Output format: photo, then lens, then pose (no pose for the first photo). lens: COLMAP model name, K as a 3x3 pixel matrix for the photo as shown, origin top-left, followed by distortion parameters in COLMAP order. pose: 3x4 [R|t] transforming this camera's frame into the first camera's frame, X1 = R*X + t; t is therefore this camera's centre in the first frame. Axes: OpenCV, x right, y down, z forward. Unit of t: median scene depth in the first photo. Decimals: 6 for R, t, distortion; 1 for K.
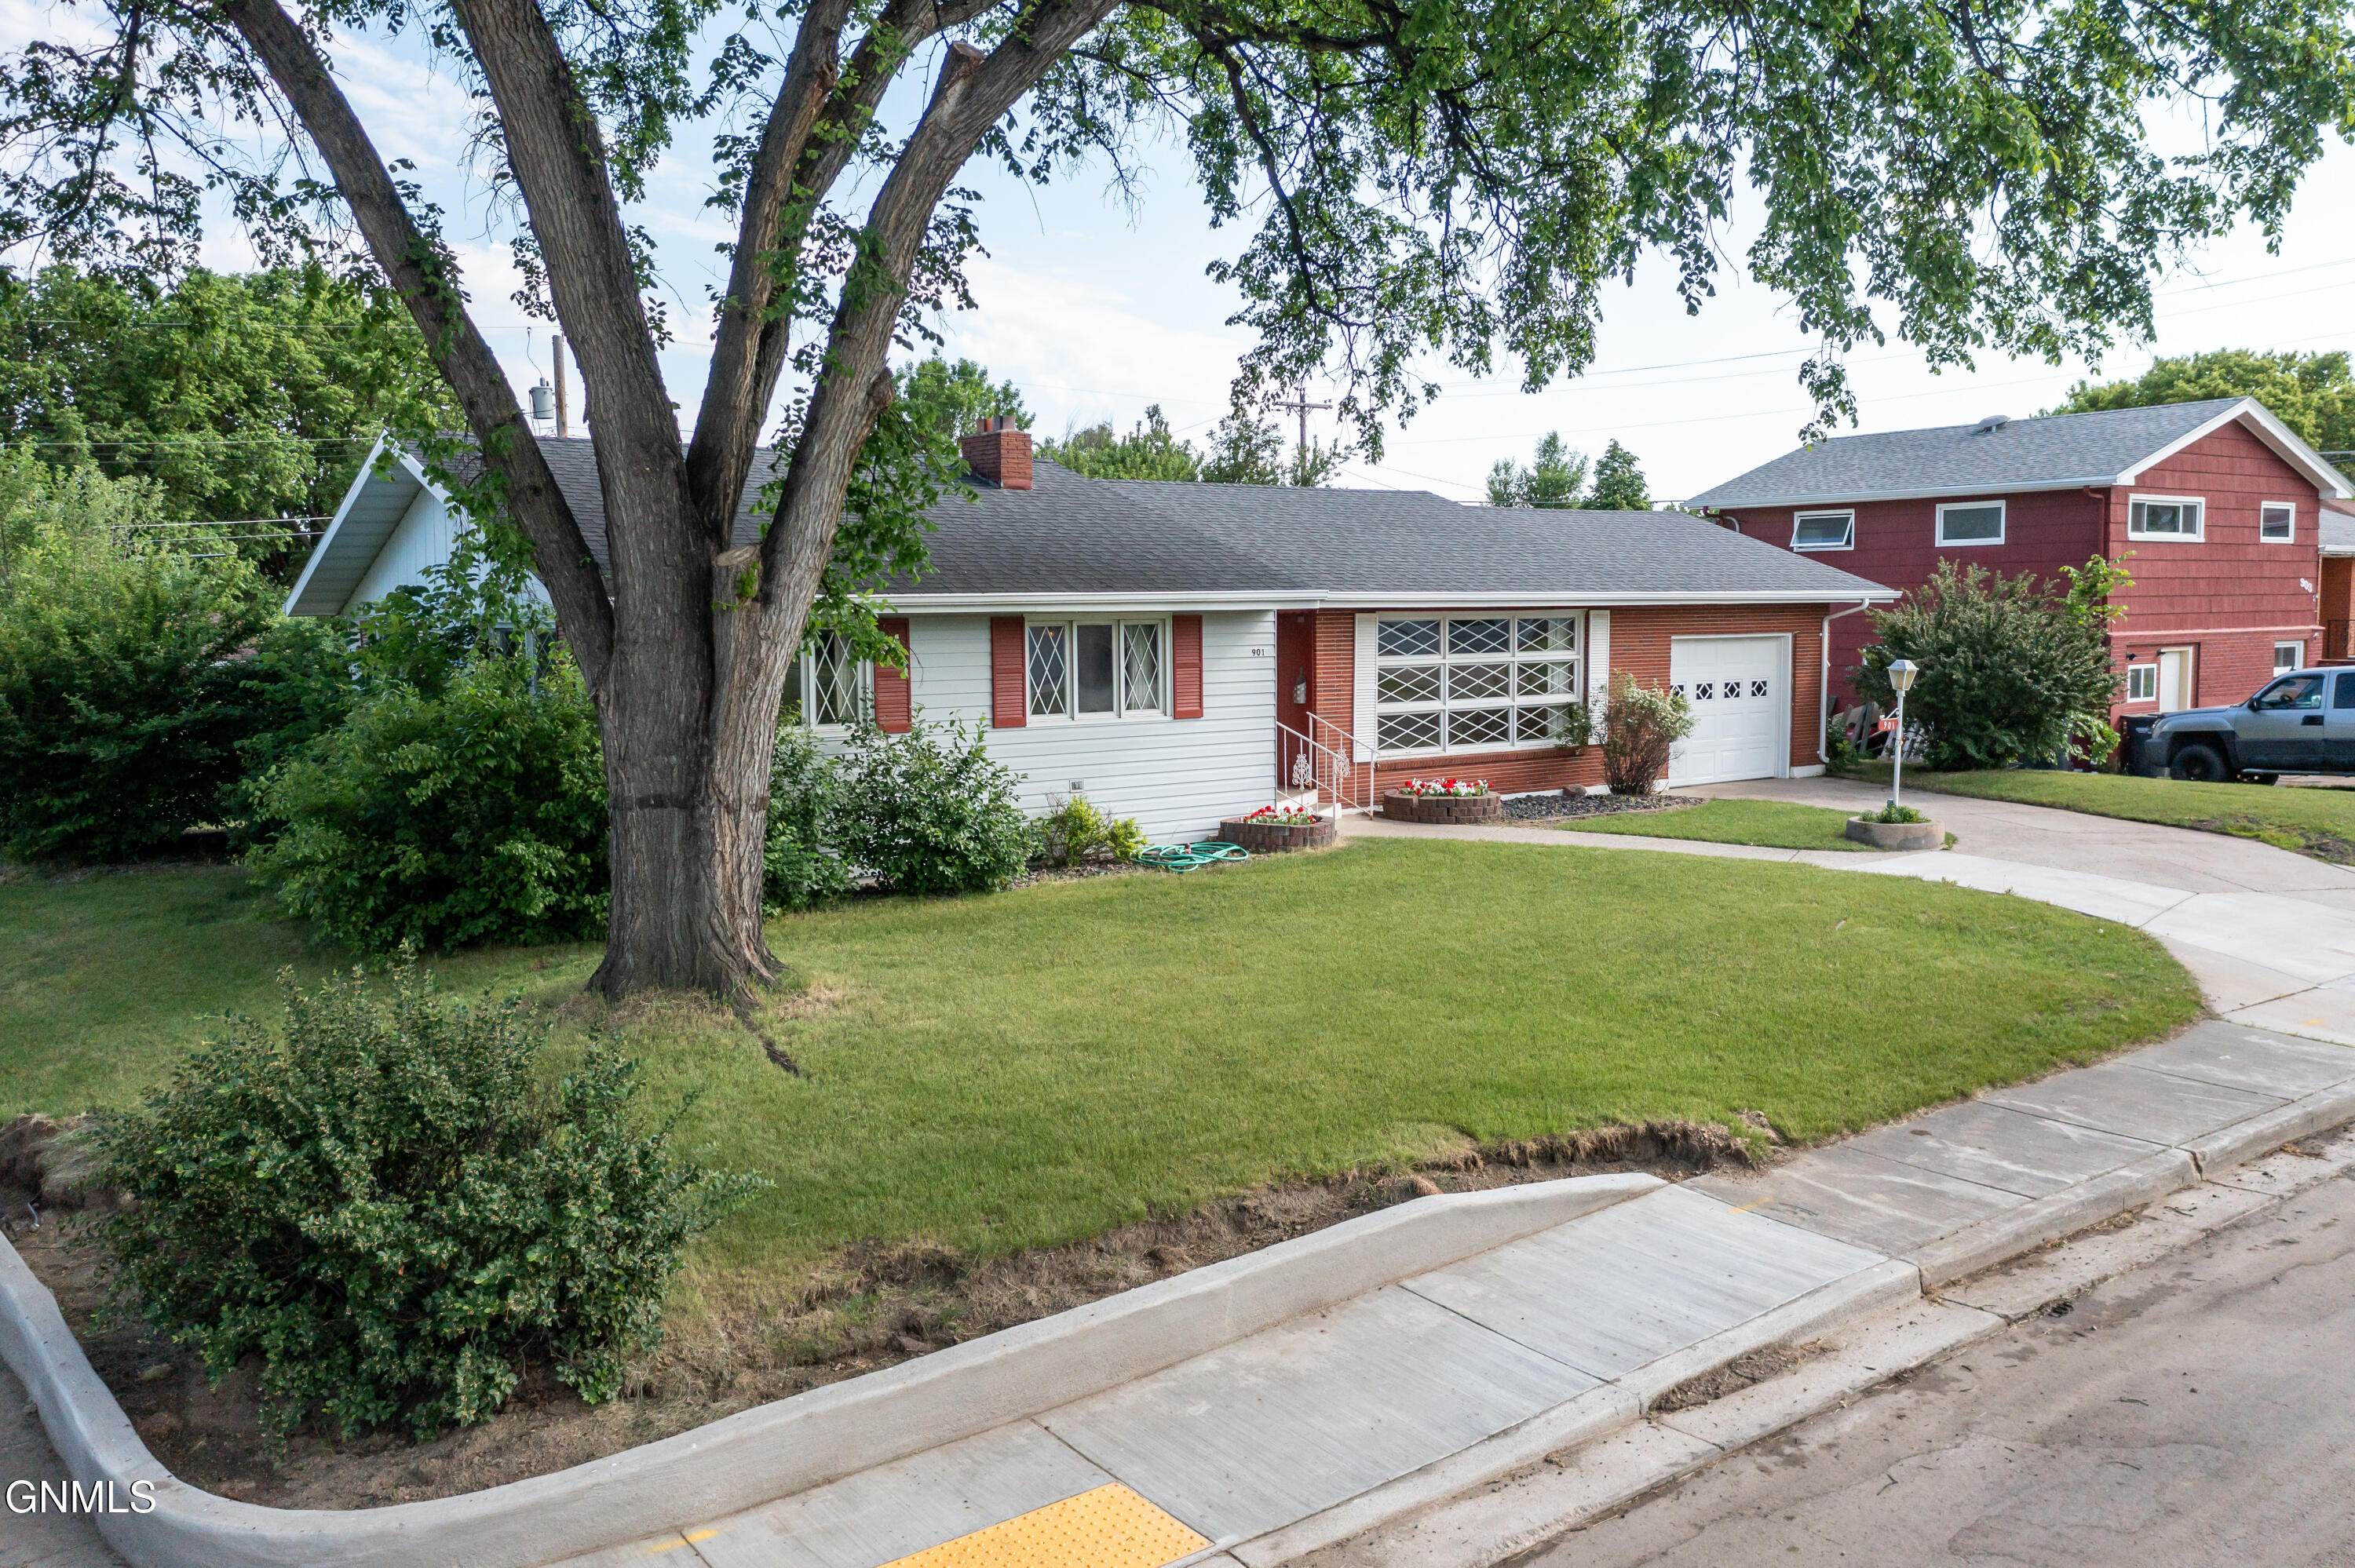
lens RADIAL K [[1892.0, 0, 1171.4], [0, 1892.0, 775.6], [0, 0, 1]] dist [-0.008349, -0.003326]
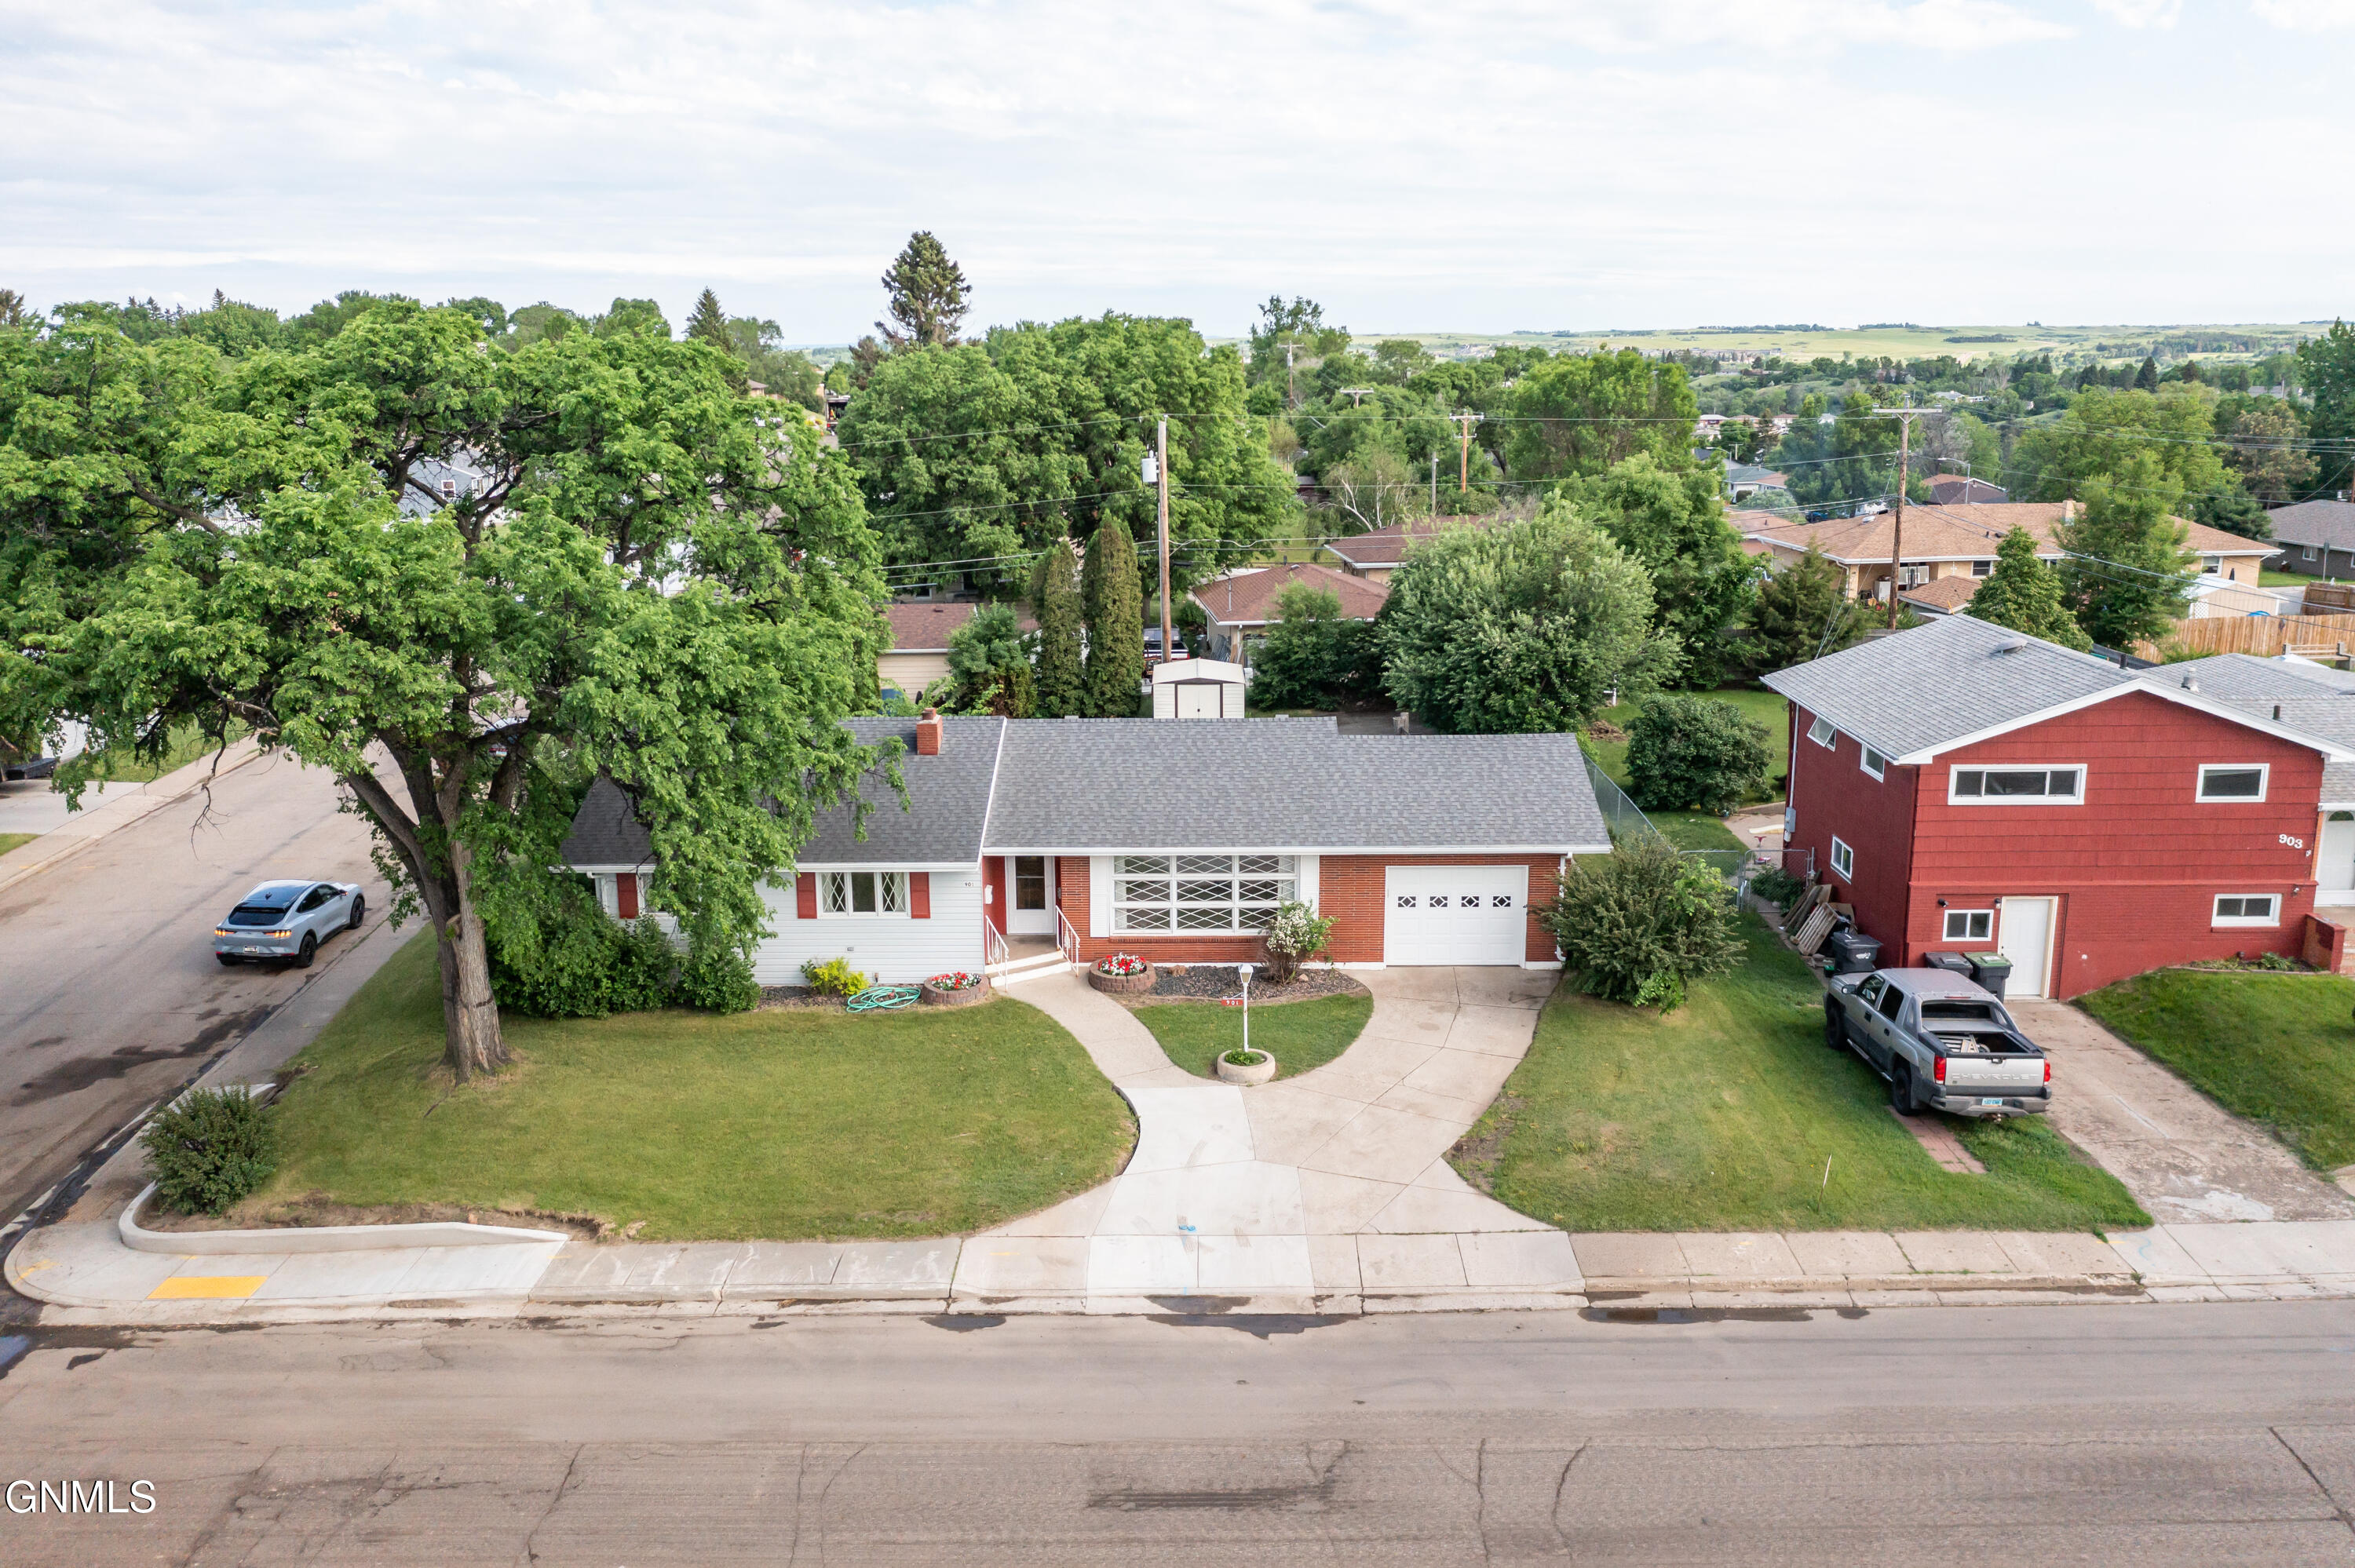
lens RADIAL K [[1873.0, 0, 1170.7], [0, 1873.0, 792.6], [0, 0, 1]] dist [-0.011719, 0.008265]
pose [[0.798149, 0.143842, -0.585037, 2.139065], [-0.052231, 0.983944, 0.170663, -0.811316], [0.600192, -0.105657, 0.792847, -0.481687]]
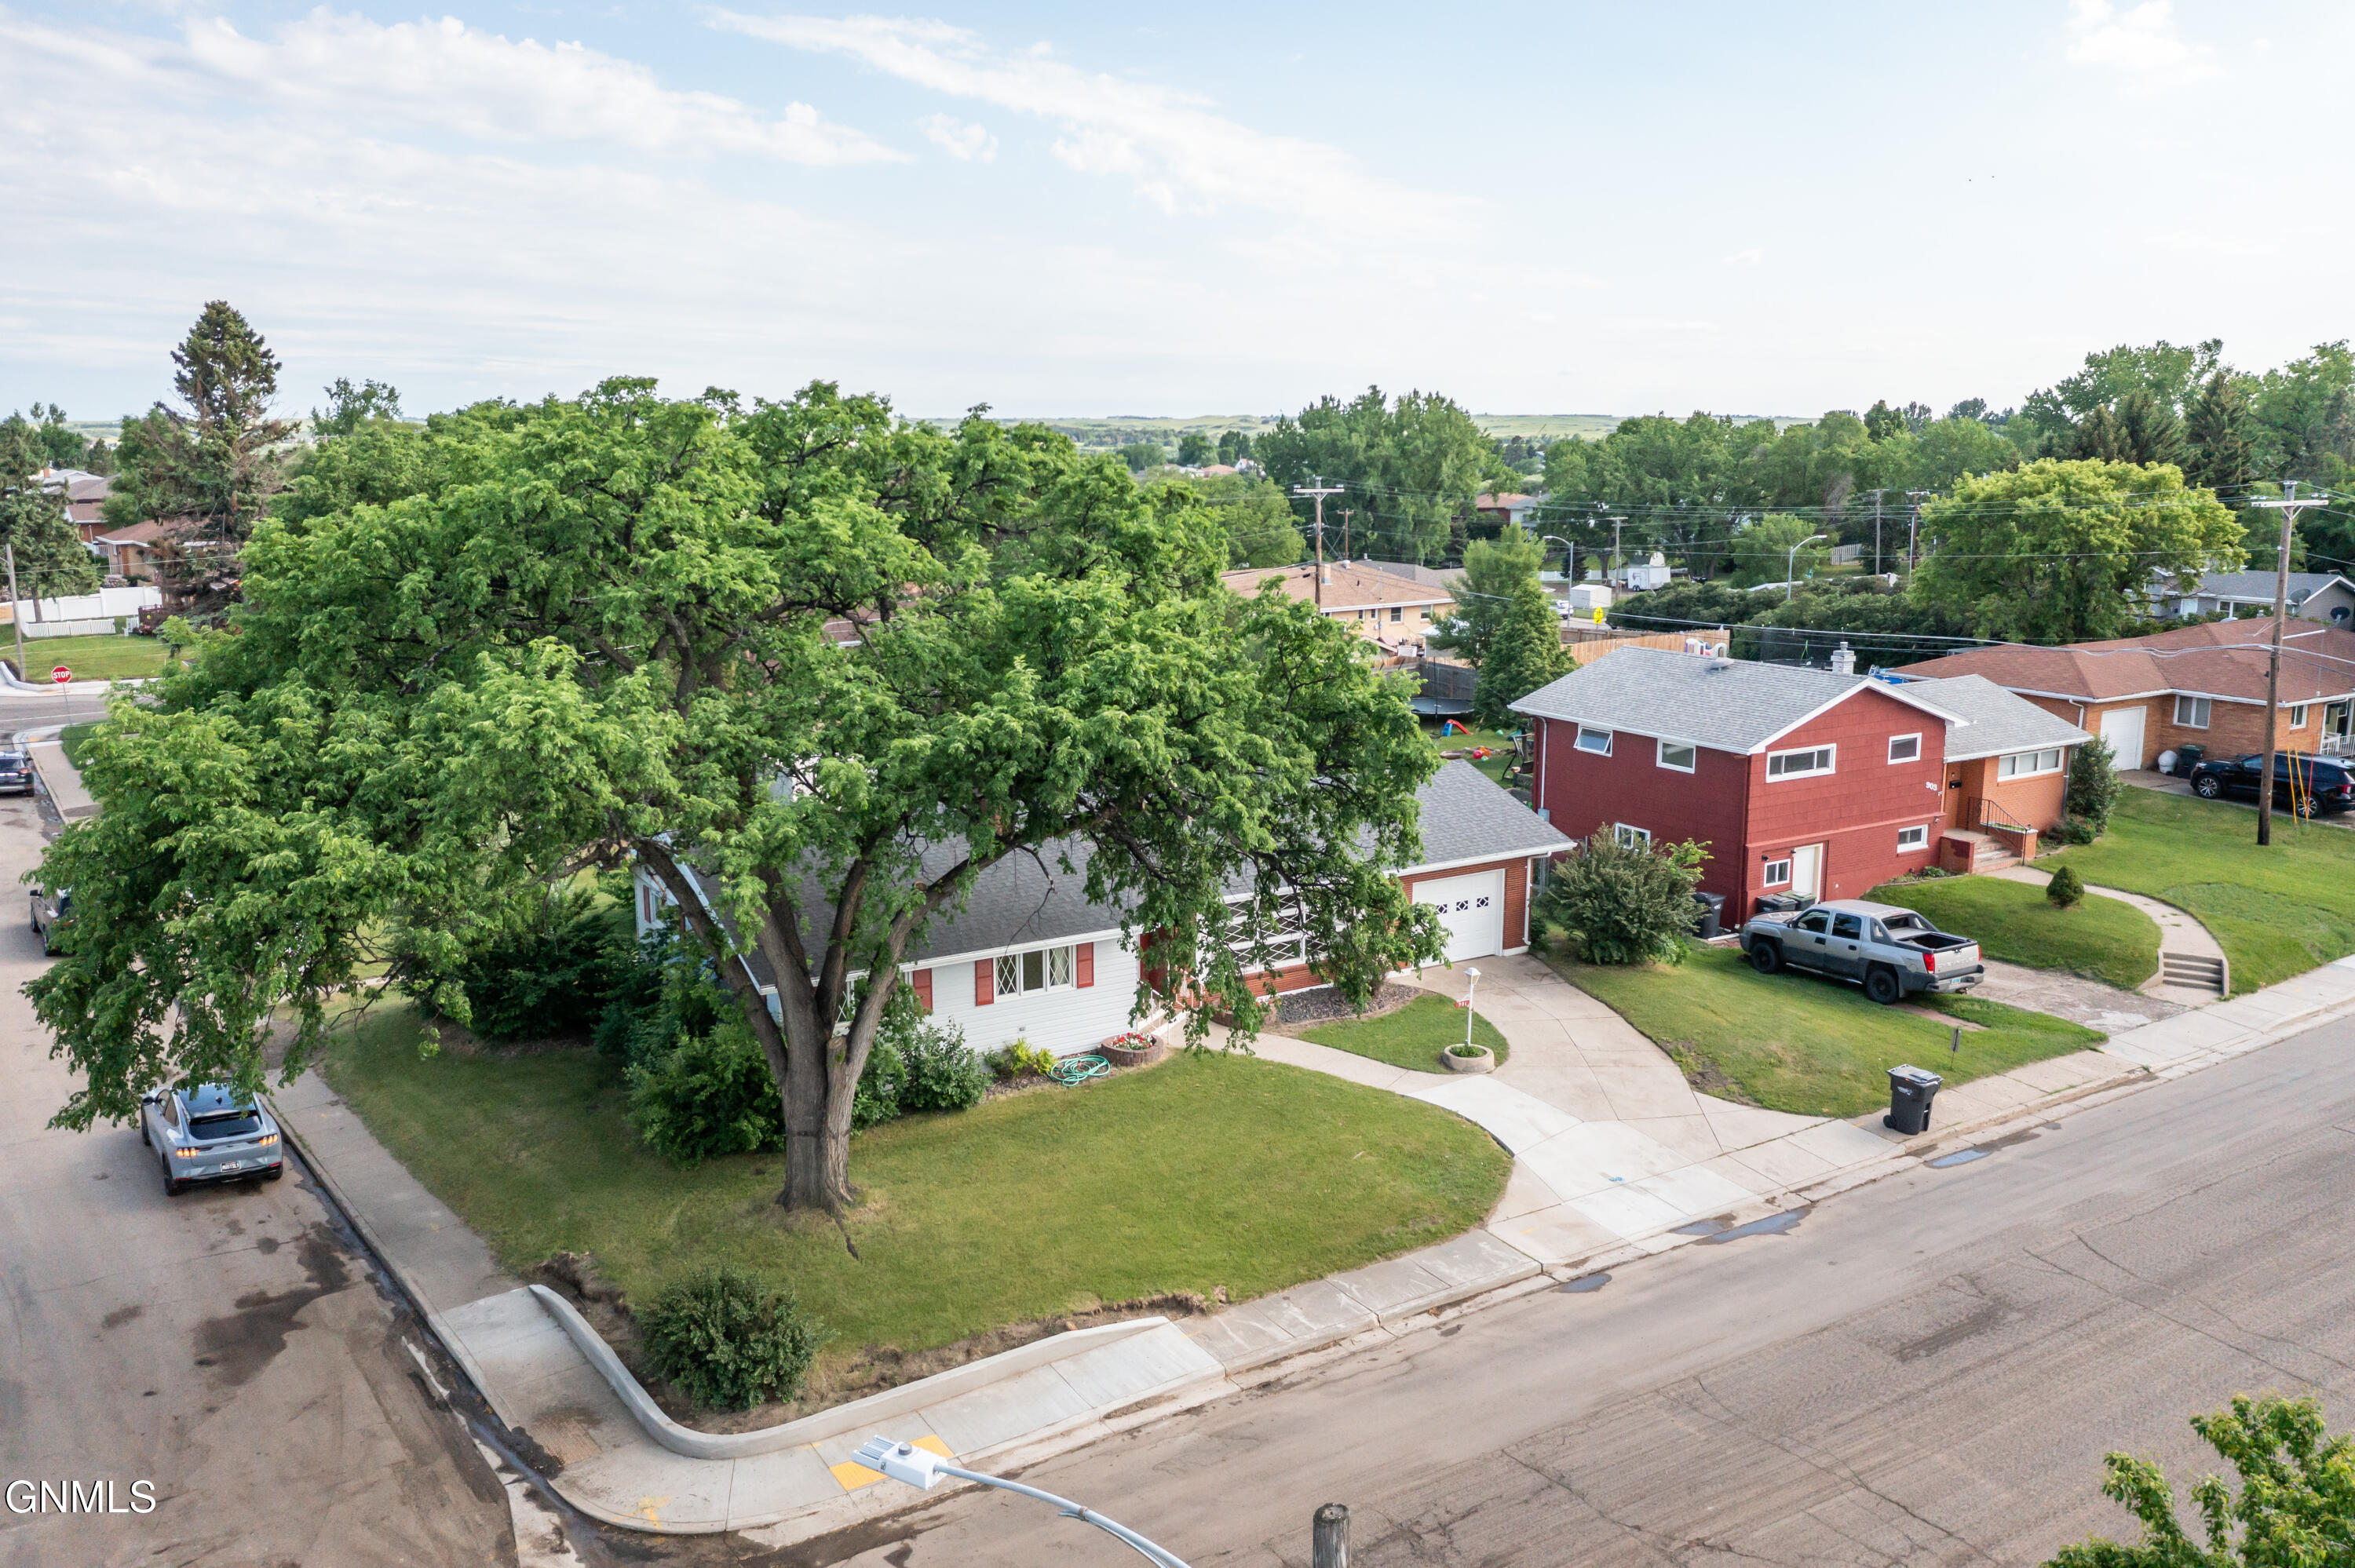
lens RADIAL K [[1866.6, 0, 1177.5], [0, 1866.6, 784.0], [0, 0, 1]] dist [-0.012081, 0.000935]
pose [[0.997207, 0.025159, -0.070327, 0.385500], [-0.017908, 0.994634, 0.101892, -0.721361], [0.072513, -0.100348, 0.992306, -1.382129]]
